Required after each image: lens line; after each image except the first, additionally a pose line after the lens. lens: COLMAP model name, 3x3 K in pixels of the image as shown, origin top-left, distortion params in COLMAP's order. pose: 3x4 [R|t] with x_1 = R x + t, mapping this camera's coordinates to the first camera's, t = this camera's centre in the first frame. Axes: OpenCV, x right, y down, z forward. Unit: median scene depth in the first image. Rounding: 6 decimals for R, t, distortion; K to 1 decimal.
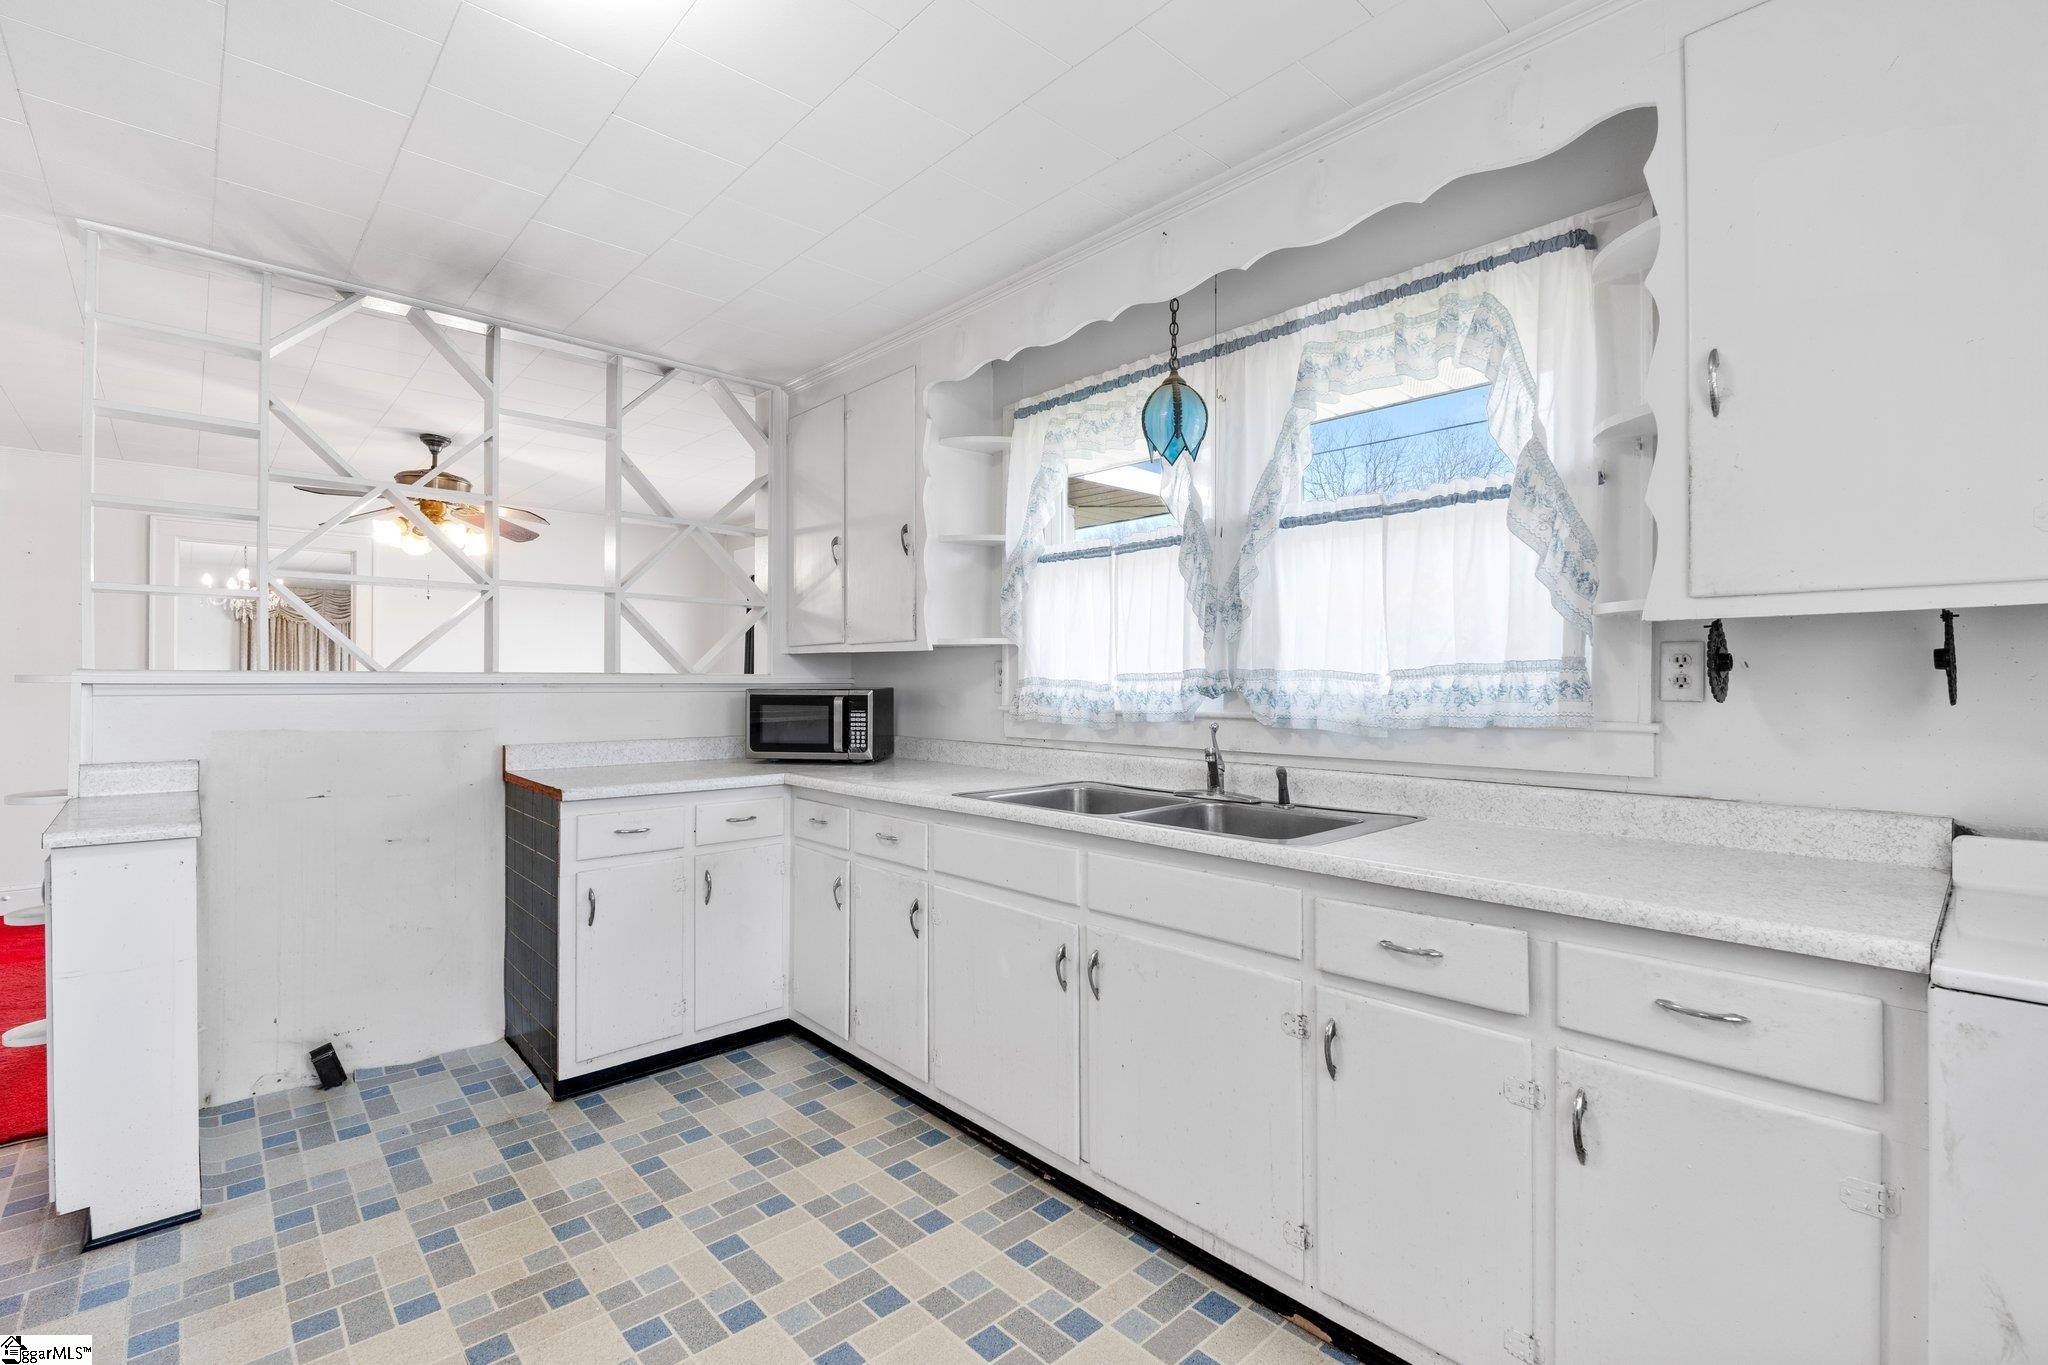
lens RADIAL K [[901.1, 0, 1039.1], [0, 901.1, 682.5], [0, 0, 1]] dist [-0.008314, 0.001974]
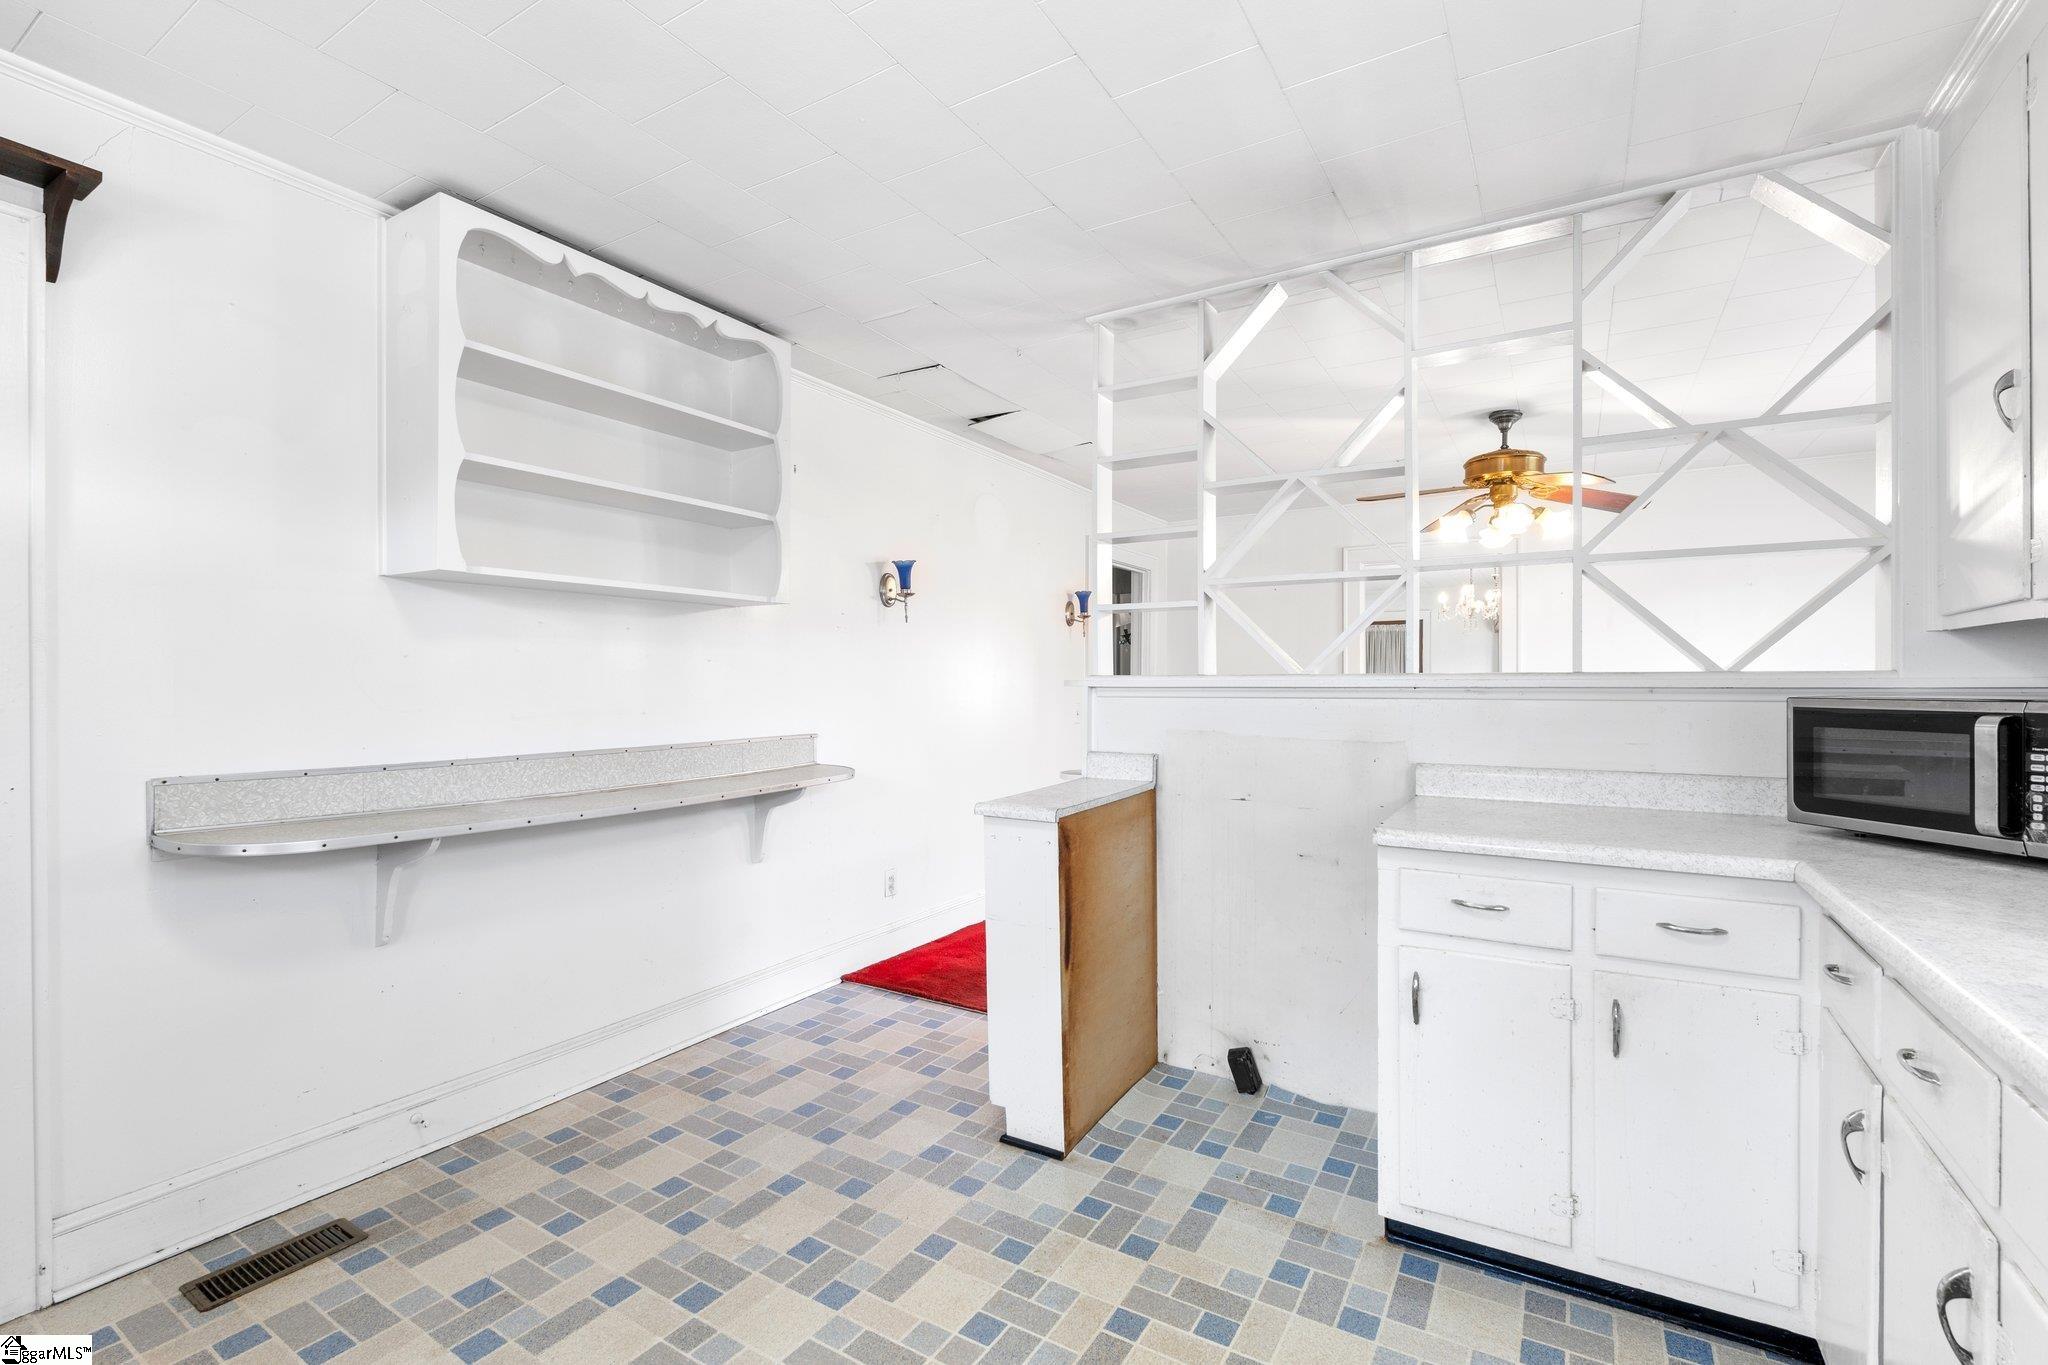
lens RADIAL K [[901.1, 0, 1017.8], [0, 901.1, 688.8], [0, 0, 1]] dist [-0.008314, 0.001974]
pose [[0.263805, 0.001130, -0.964575, 0.114648], [-0.000335, 0.999999, 0.001080, 0.002111], [0.964576, 0.000038, 0.263806, 0.527047]]
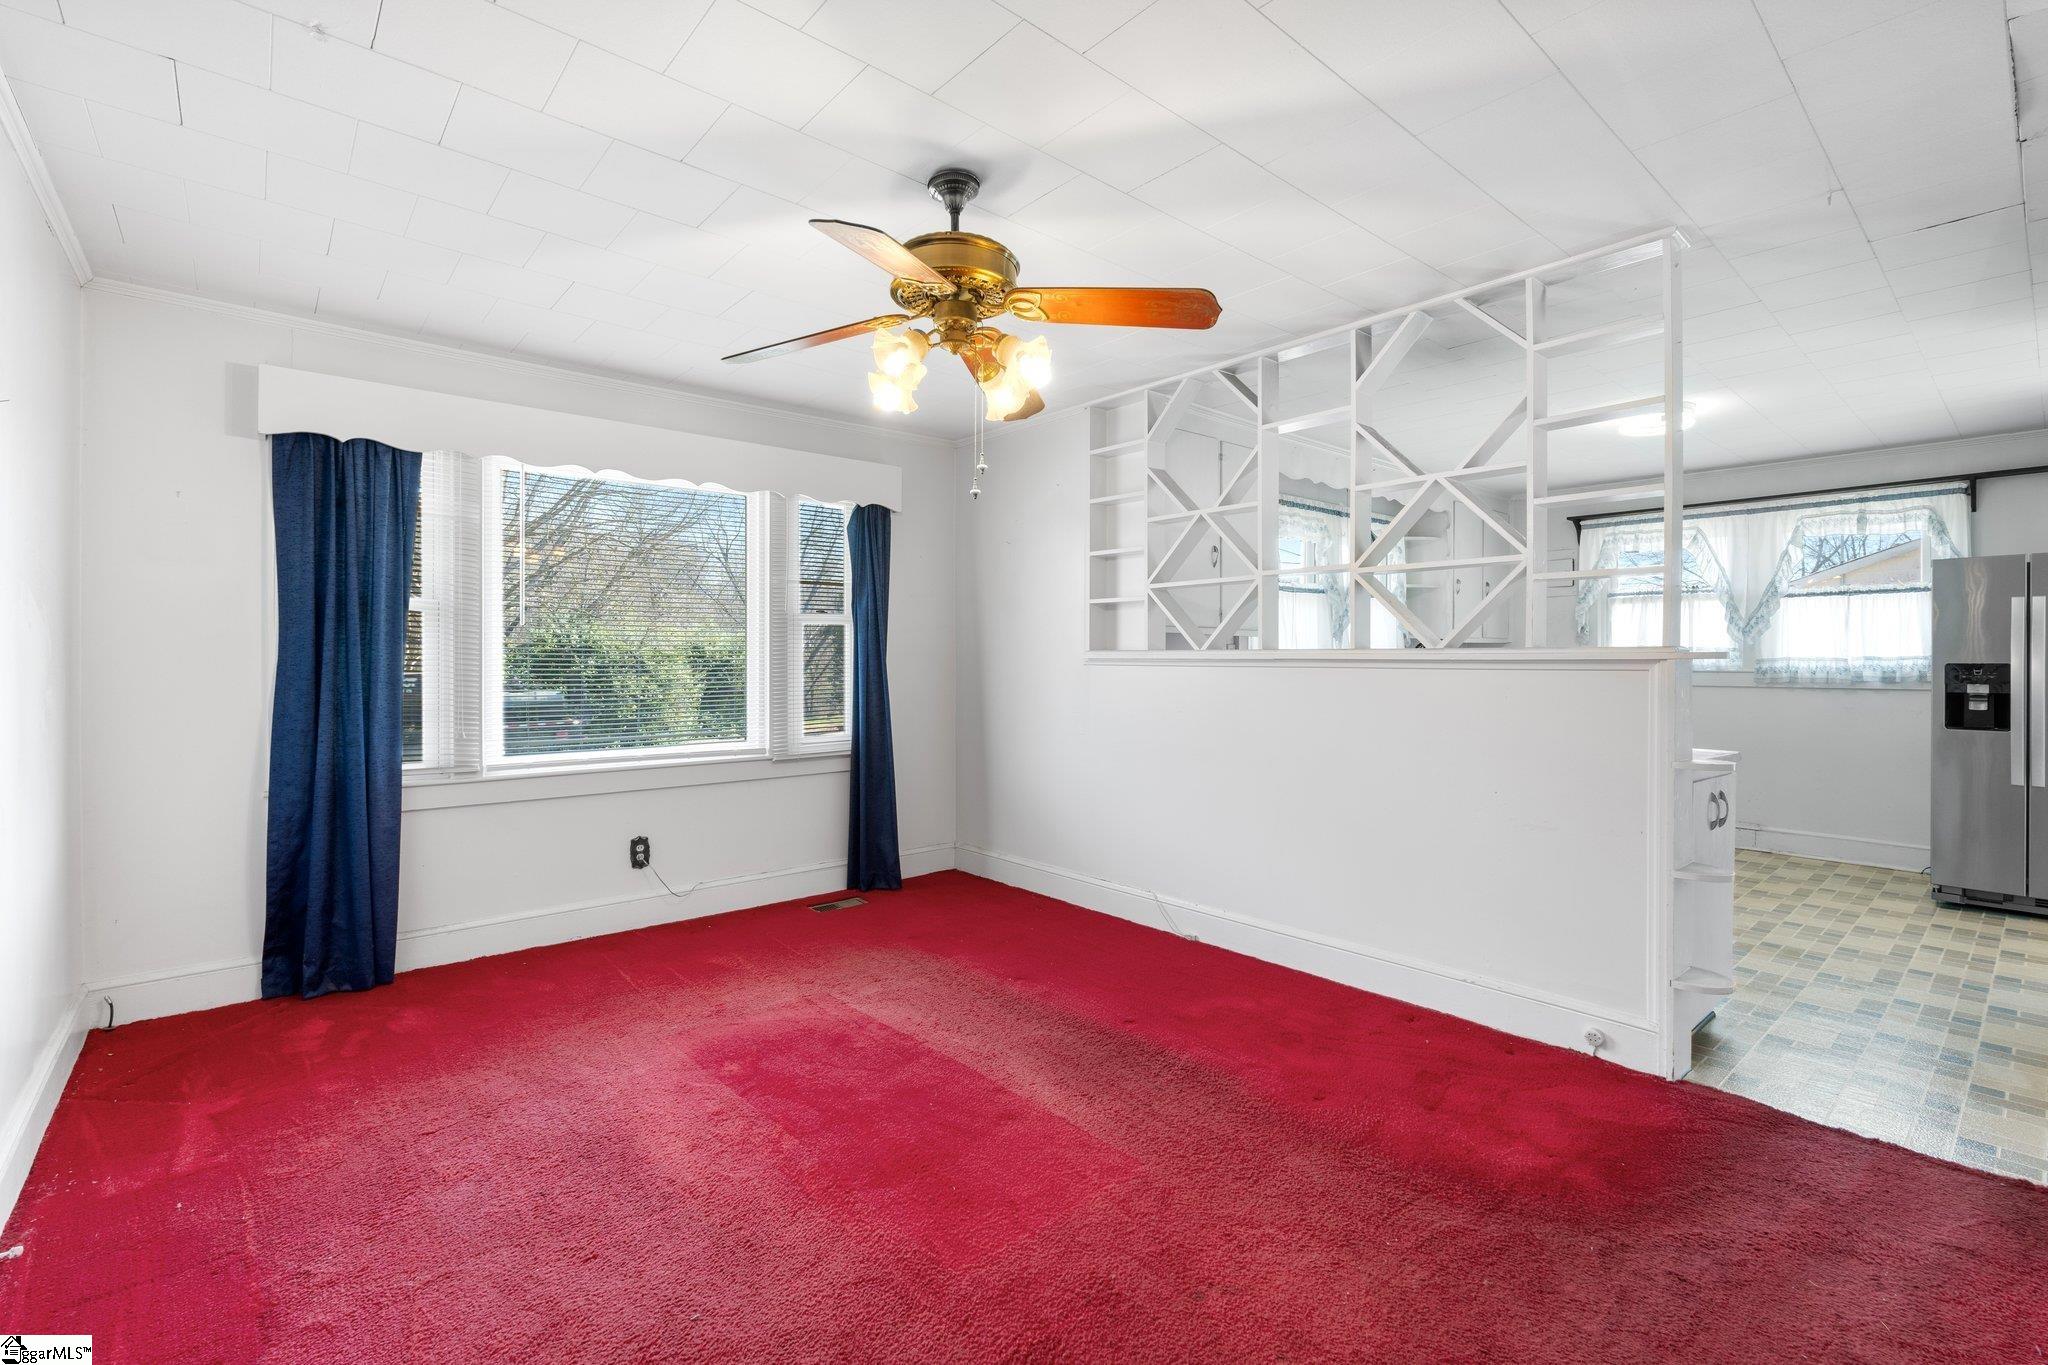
lens RADIAL K [[901.1, 0, 1032.0], [0, 901.1, 660.7], [0, 0, 1]] dist [-0.008314, 0.001974]
pose [[0.047491, -0.005761, 0.998855, -2.099938], [-0.001478, 0.999982, 0.005837, -0.003551], [-0.998871, -0.001753, 0.047481, 1.639521]]
